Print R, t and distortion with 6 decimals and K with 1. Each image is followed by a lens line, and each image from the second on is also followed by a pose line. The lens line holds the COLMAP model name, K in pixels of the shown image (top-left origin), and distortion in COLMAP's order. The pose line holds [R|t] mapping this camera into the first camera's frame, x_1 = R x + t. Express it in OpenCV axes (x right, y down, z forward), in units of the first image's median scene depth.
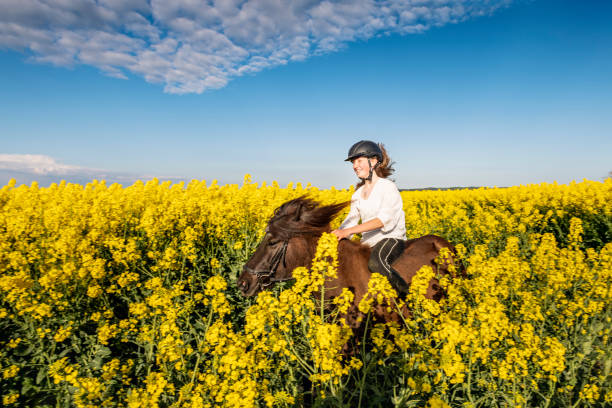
lens RADIAL K [[376.1, 0, 308.0], [0, 376.1, 203.8], [0, 0, 1]] dist [-0.036047, 0.006357]
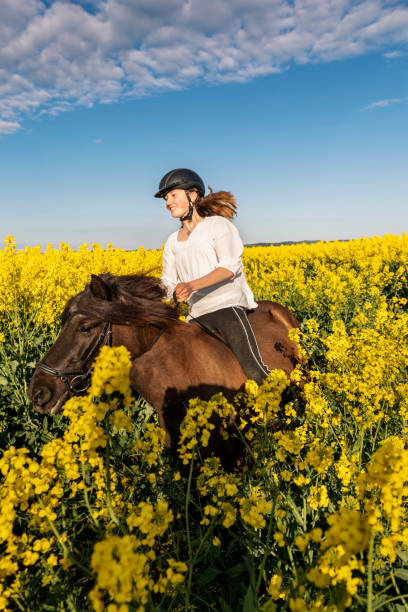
lens RADIAL K [[376.1, 0, 201.9], [0, 376.1, 304.8], [0, 0, 1]] dist [-0.036047, 0.006357]
pose [[0.981324, -0.065209, 0.180974, 0.043730], [0.043126, 0.991422, 0.123383, -0.020635], [-0.187467, -0.113274, 0.975718, 0.239070]]
